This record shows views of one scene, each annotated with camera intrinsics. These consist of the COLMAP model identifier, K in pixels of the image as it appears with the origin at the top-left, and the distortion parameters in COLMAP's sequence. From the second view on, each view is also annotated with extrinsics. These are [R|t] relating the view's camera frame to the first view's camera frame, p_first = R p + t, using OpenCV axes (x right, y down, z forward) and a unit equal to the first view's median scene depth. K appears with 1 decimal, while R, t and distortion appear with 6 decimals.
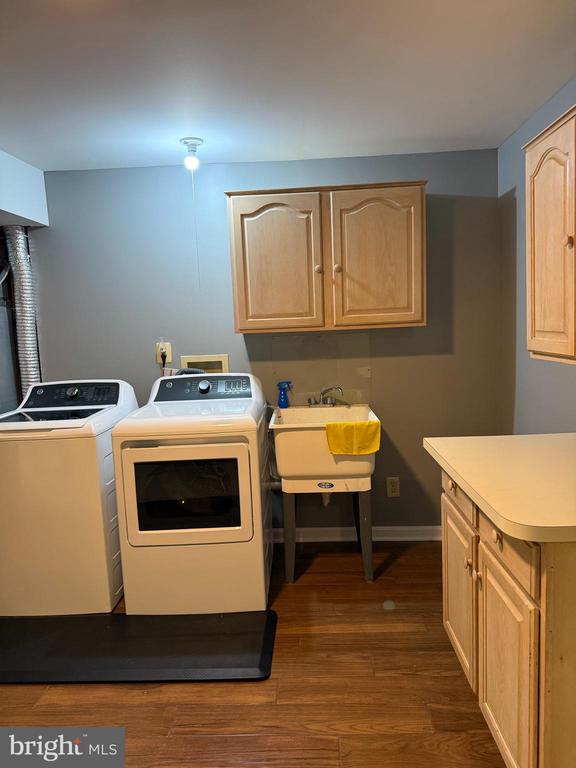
lens RADIAL K [[537.8, 0, 287.3], [0, 537.8, 381.3], [0, 0, 1]] dist [0.063221, -0.082530]
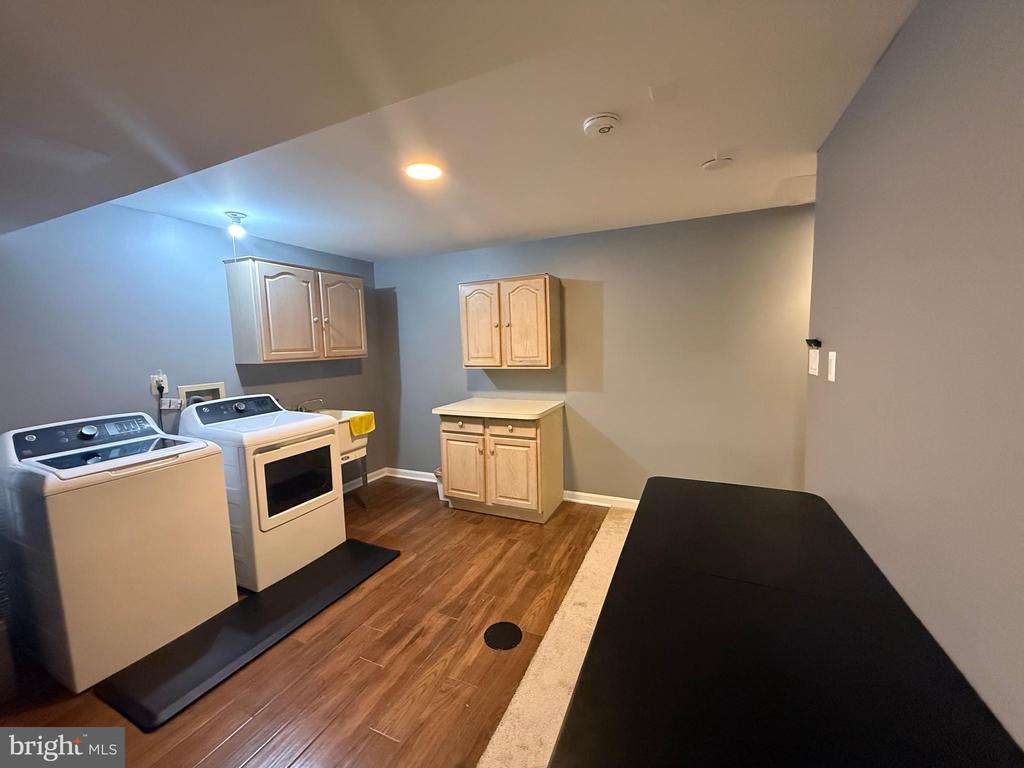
lens RADIAL K [[406.7, 0, 507.2], [0, 406.7, 385.8], [0, 0, 1]] dist [-0.003936, 0.001837]
pose [[0.396700, -0.068368, 0.915399, -0.816370], [0.109730, 0.993604, 0.026656, 0.003495], [-0.911366, 0.089872, 0.401665, 0.072244]]
